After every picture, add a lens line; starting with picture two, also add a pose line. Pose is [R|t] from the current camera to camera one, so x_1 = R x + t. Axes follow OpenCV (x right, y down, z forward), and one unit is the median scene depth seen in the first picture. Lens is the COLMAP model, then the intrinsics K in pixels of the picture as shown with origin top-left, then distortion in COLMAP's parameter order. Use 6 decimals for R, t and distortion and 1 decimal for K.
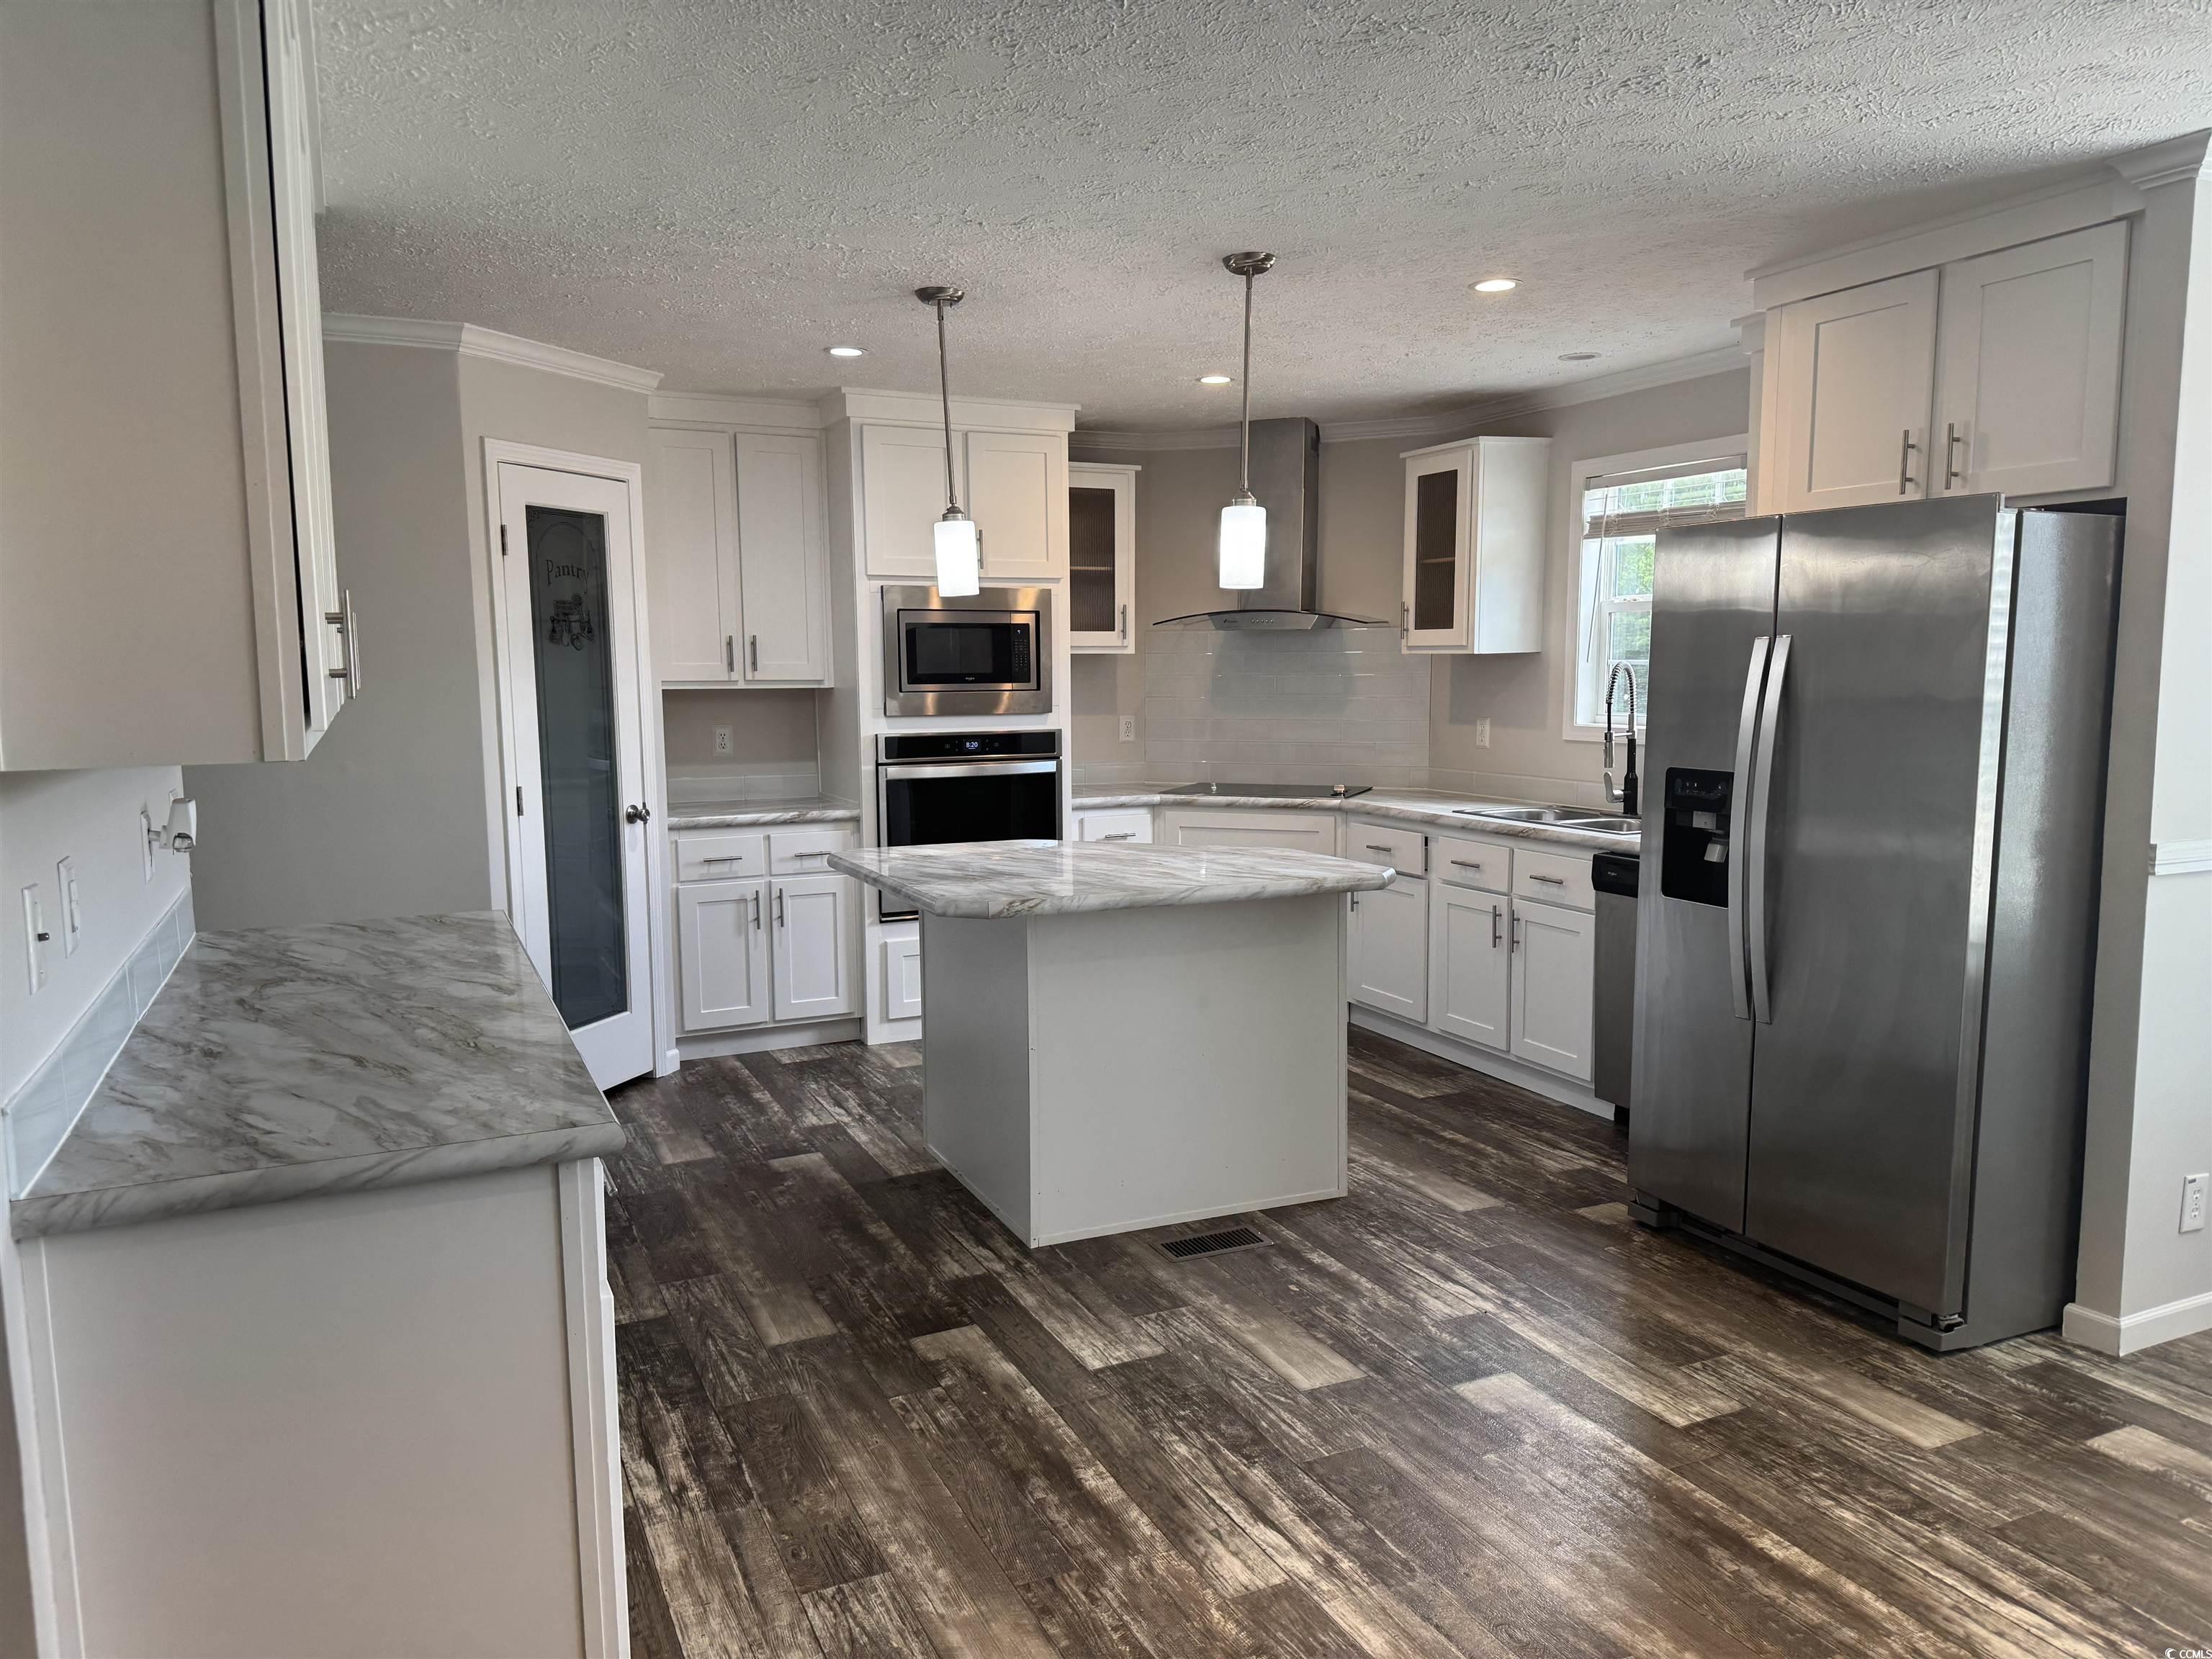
lens RADIAL K [[1540.8, 0, 1106.3], [0, 1540.8, 845.1], [0, 0, 1]] dist [0.066631, -0.080083]
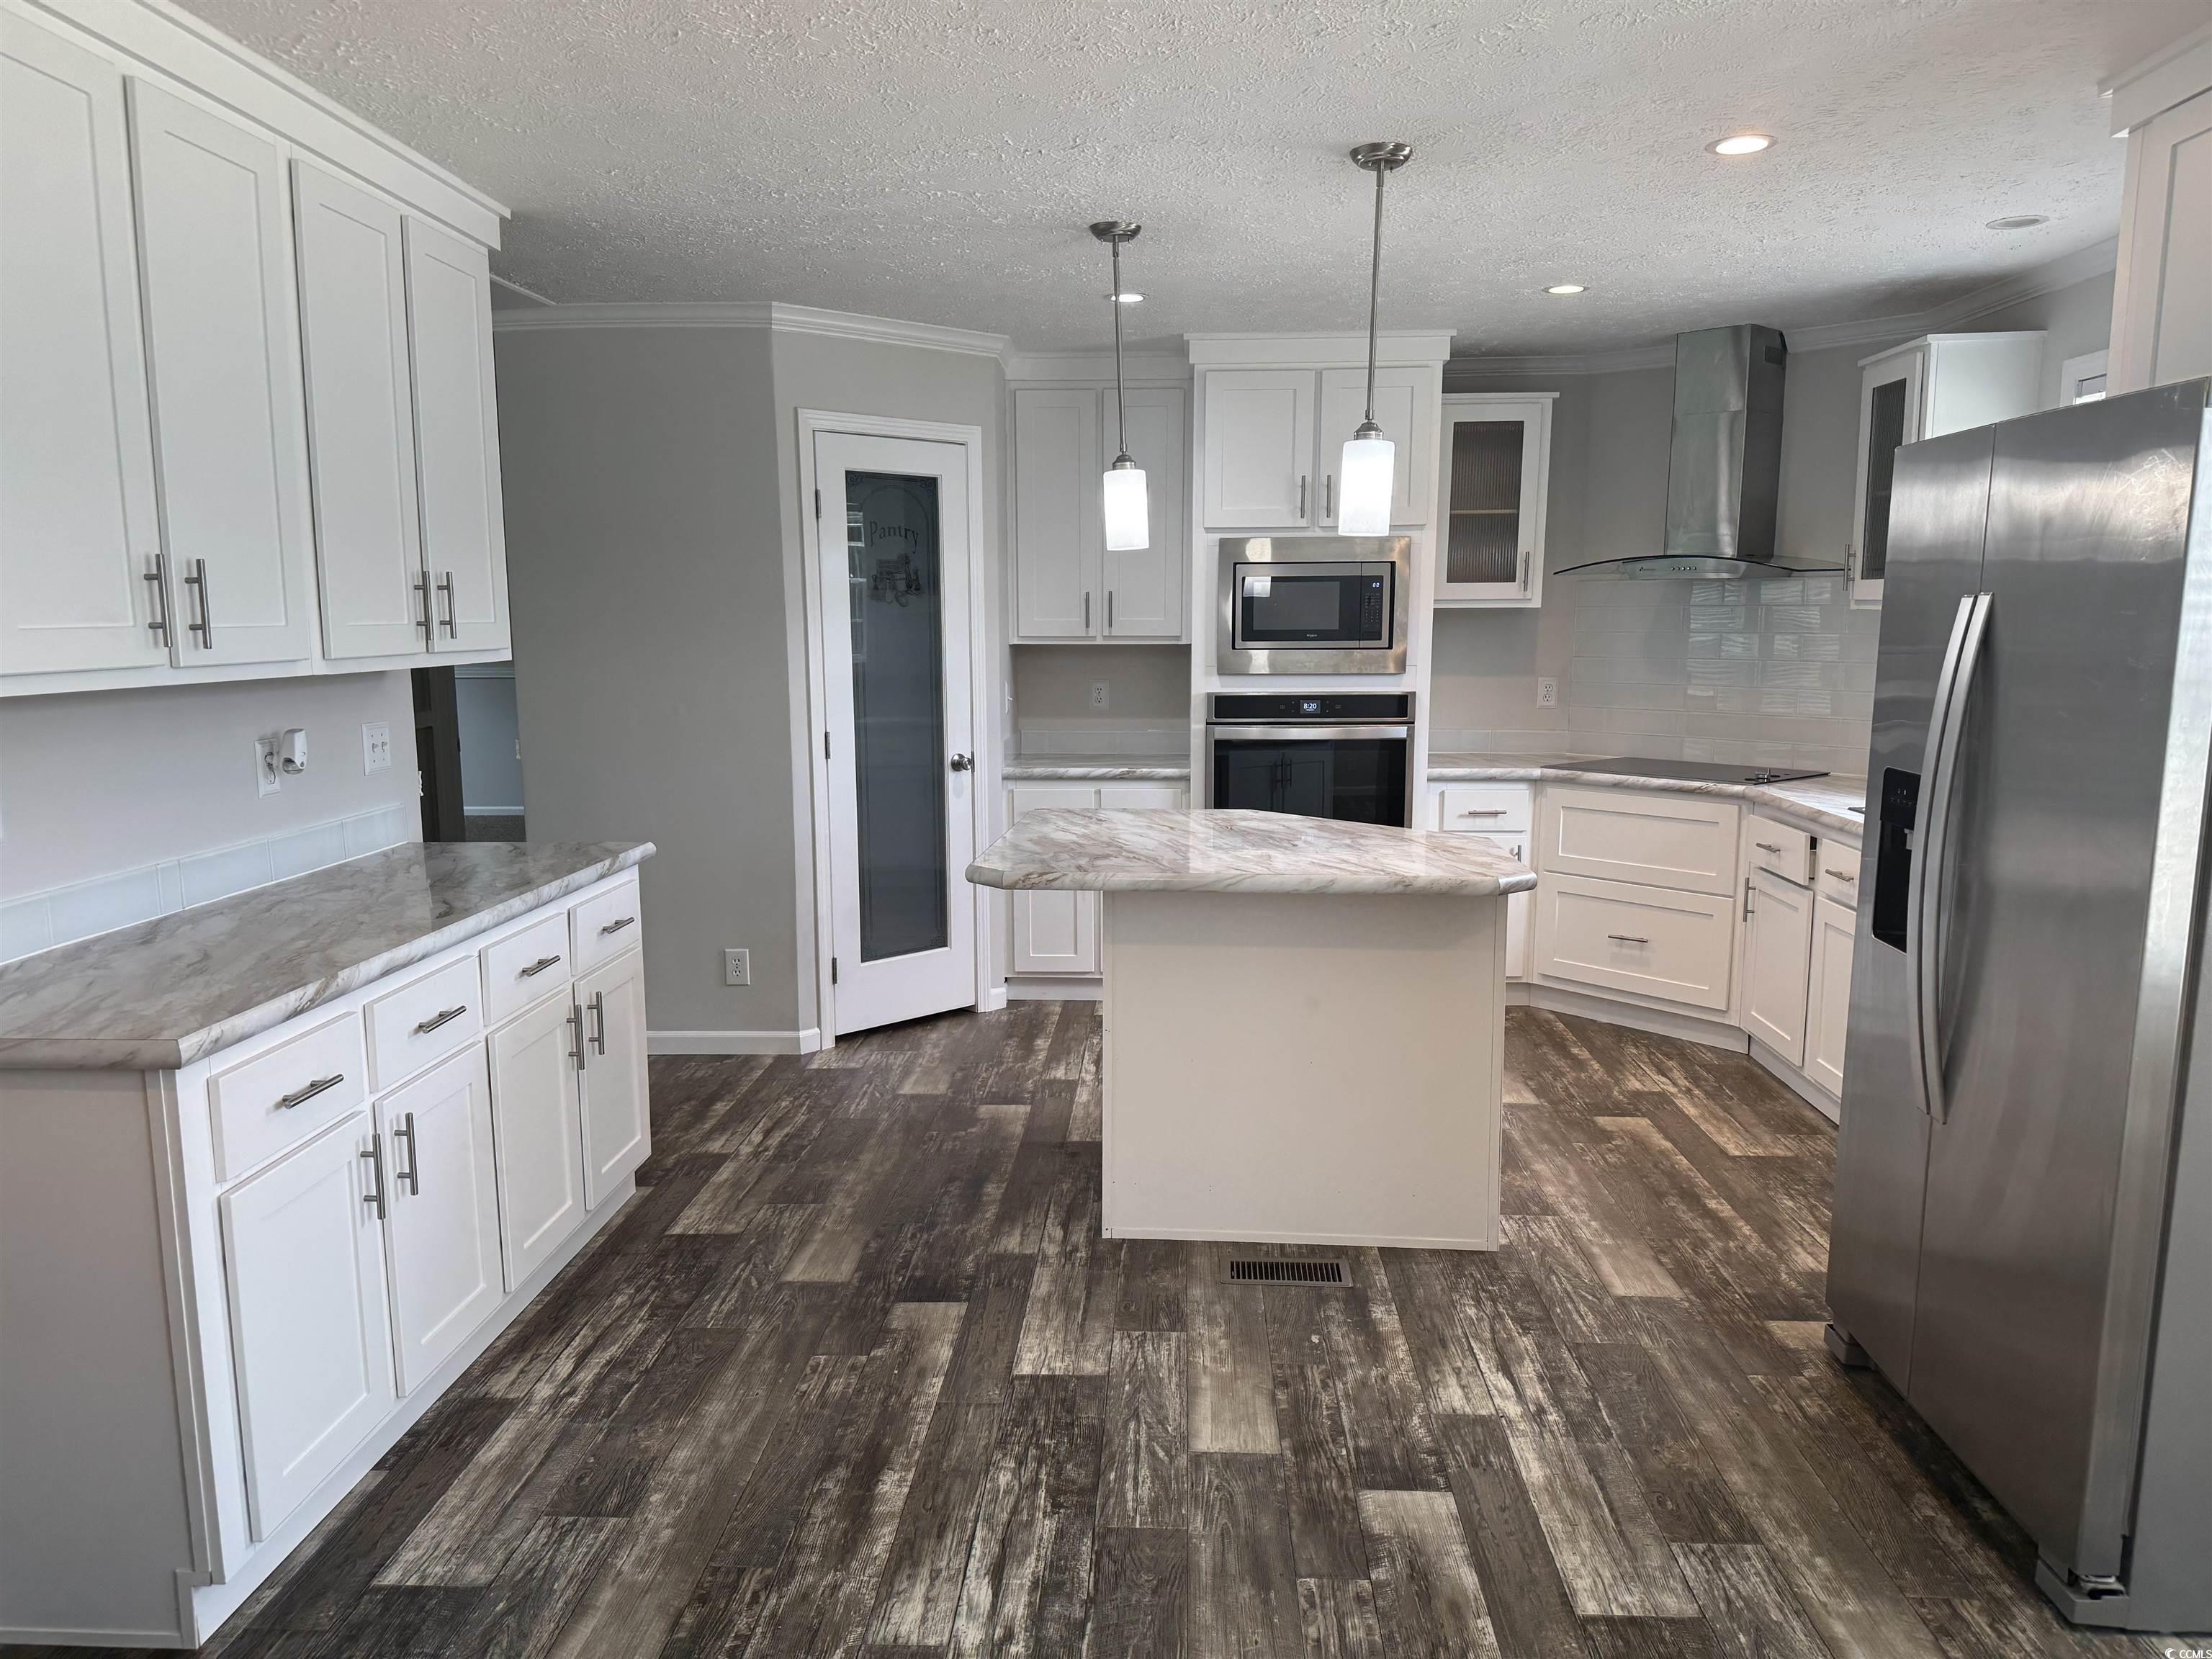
lens RADIAL K [[1540.8, 0, 1116.8], [0, 1540.8, 854.7], [0, 0, 1]] dist [0.066631, -0.080083]
pose [[0.887446, 0.076768, -0.454473, 0.291132], [-0.059119, 0.996846, 0.052941, -0.020625], [0.457104, -0.020115, 0.889186, 0.123352]]
